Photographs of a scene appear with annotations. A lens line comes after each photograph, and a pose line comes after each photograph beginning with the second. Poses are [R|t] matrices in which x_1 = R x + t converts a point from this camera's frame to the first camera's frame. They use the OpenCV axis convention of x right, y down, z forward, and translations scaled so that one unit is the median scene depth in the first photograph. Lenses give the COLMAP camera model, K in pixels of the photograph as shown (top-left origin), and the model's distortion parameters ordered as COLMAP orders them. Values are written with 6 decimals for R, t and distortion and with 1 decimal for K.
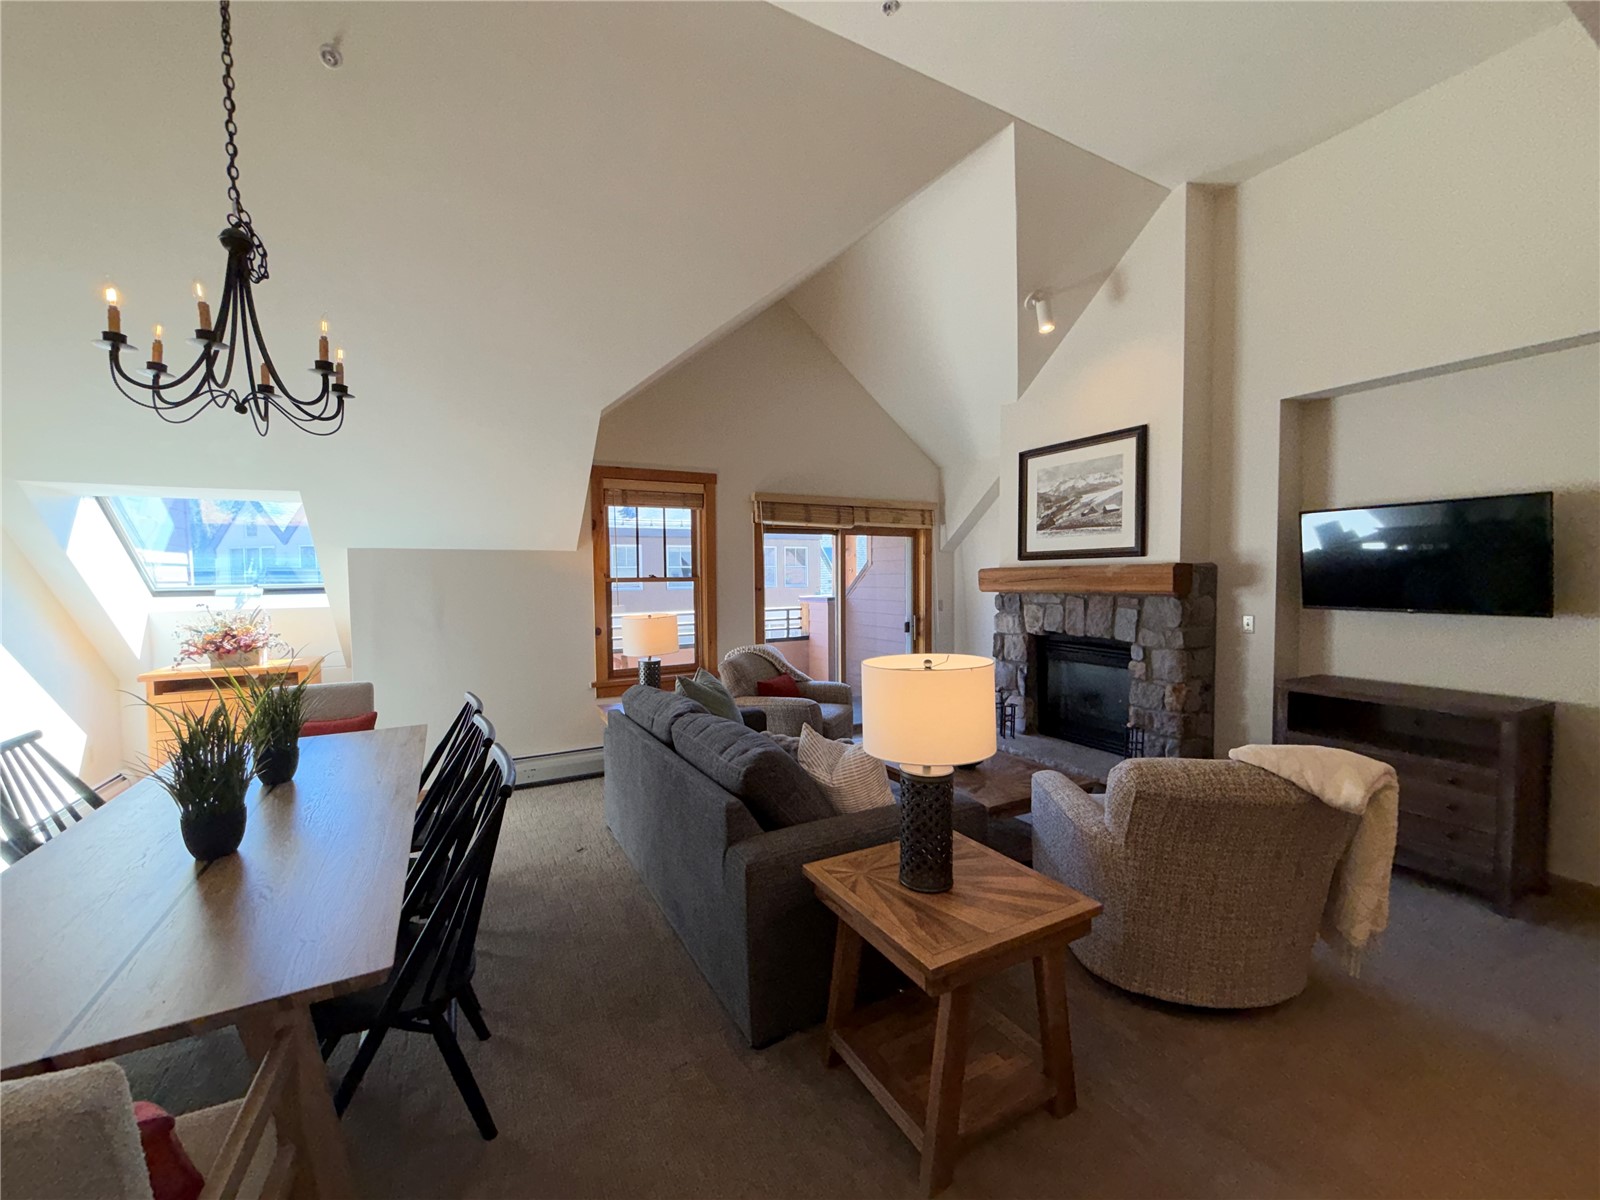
lens RADIAL K [[639.0, 0, 800.0], [0, 639.0, 600.0], [0, 0, 1]] dist [0.001425, 0.000271]
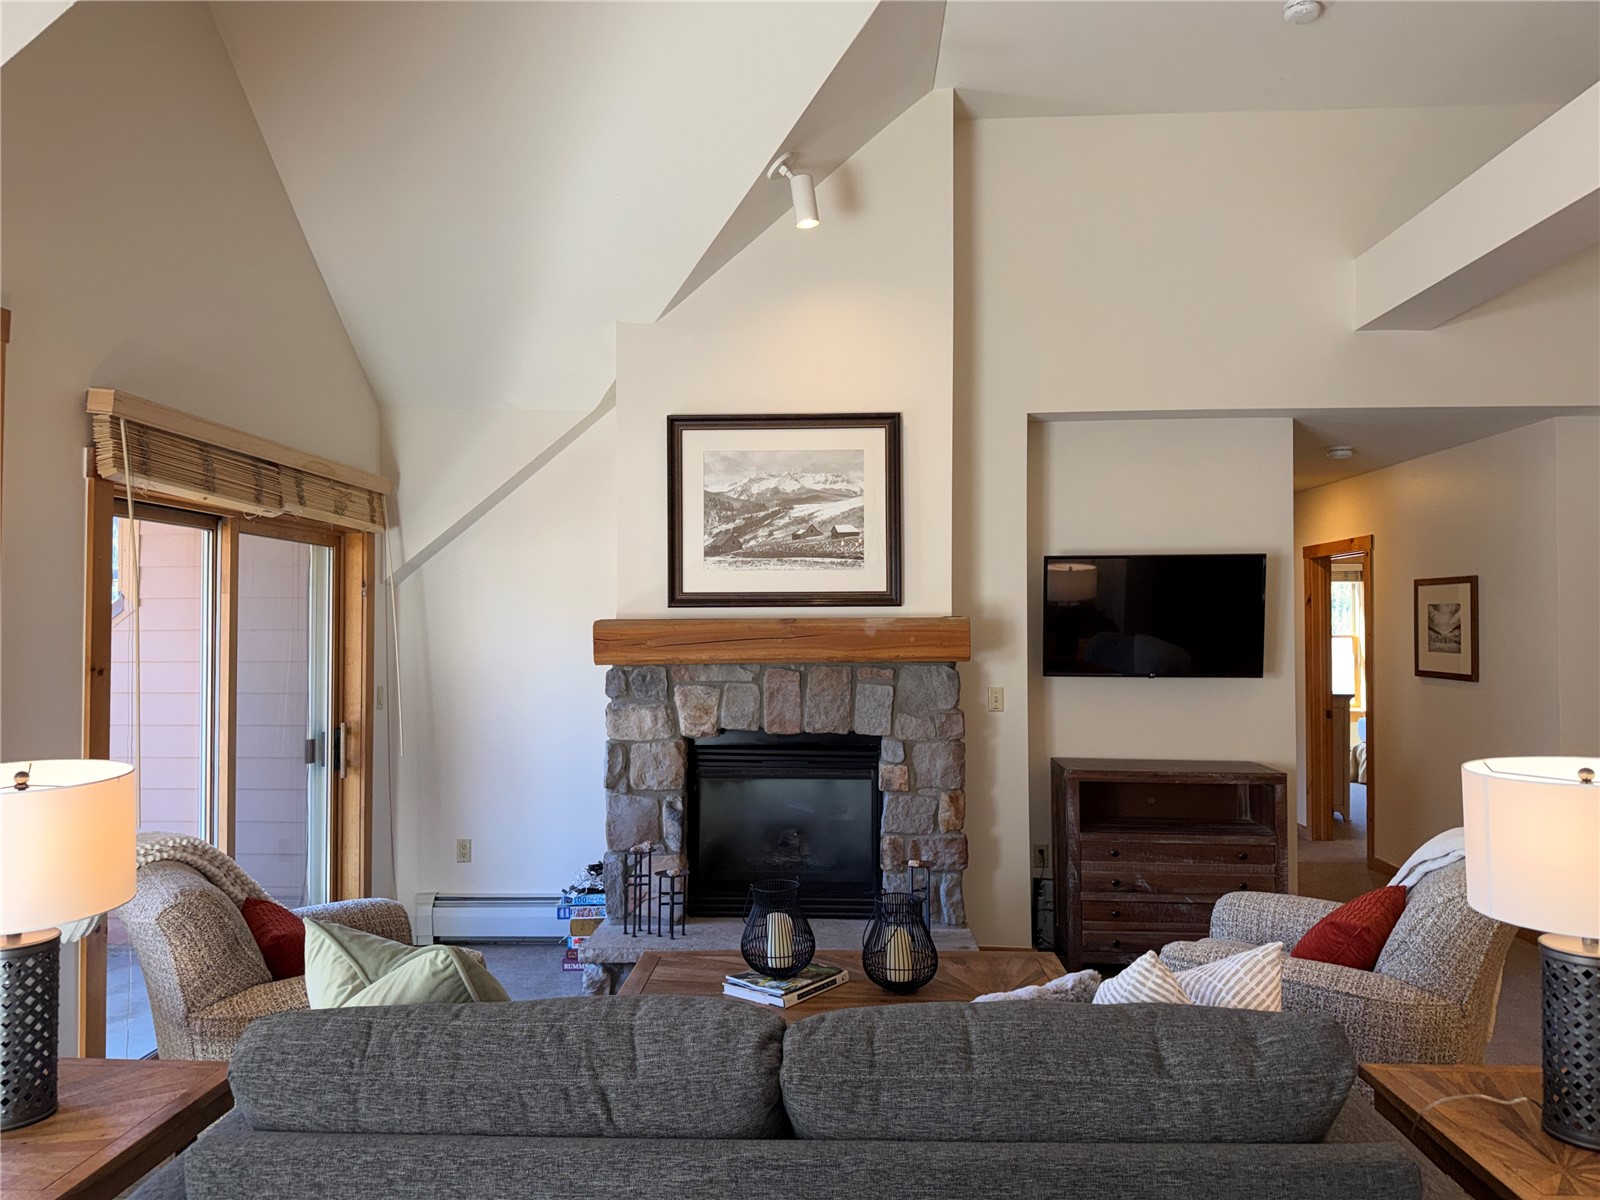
lens RADIAL K [[1138.8, 0, 800.0], [0, 1138.8, 600.0], [0, 0, 1]] dist [0.118813, -0.000888]
pose [[0.516229, 0.030220, 0.855917, -0.490174], [0.030406, 0.998101, -0.053578, -0.012114], [-0.855911, 0.053684, 0.514329, 0.423041]]
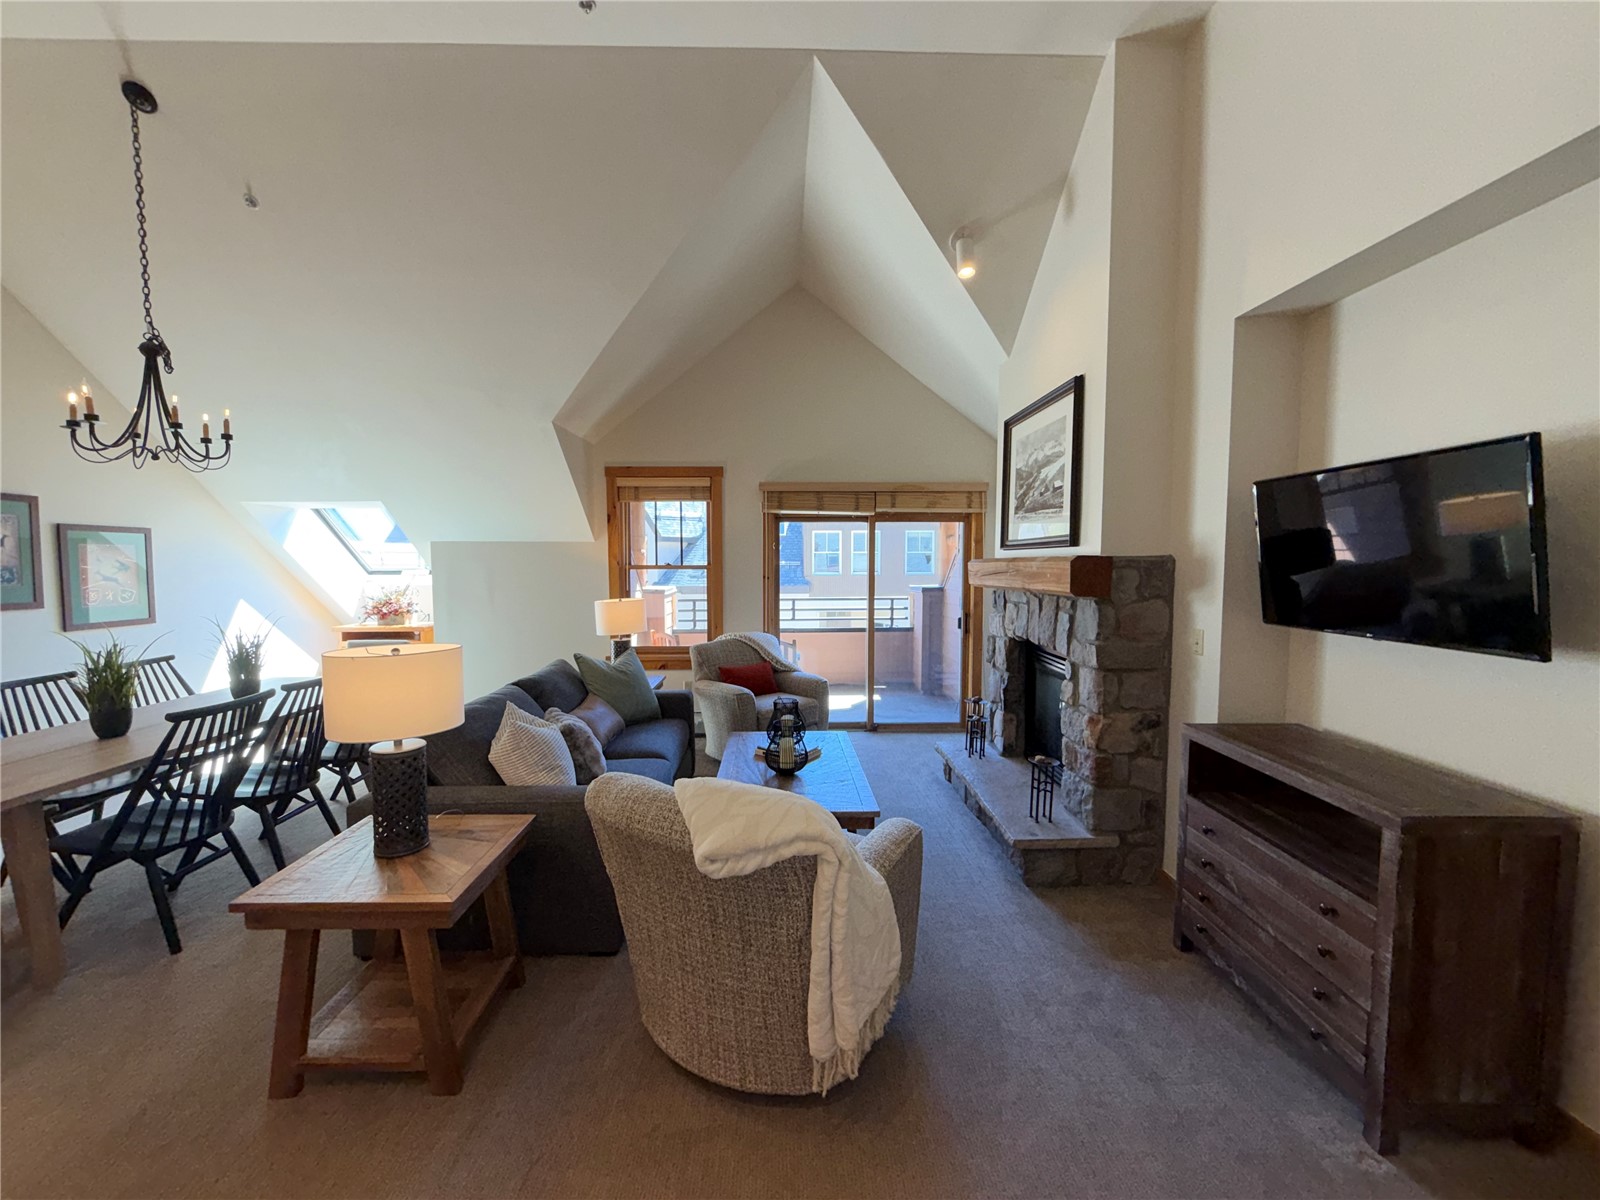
lens RADIAL K [[640.7, 0, 800.0], [0, 640.7, 600.0], [0, 0, 1]] dist [0.001653, 0.000236]
pose [[0.889291, 0.036242, -0.455903, 0.535965], [-0.025321, 0.999228, 0.030043, -0.016179], [0.456640, -0.015173, 0.889522, 0.137447]]
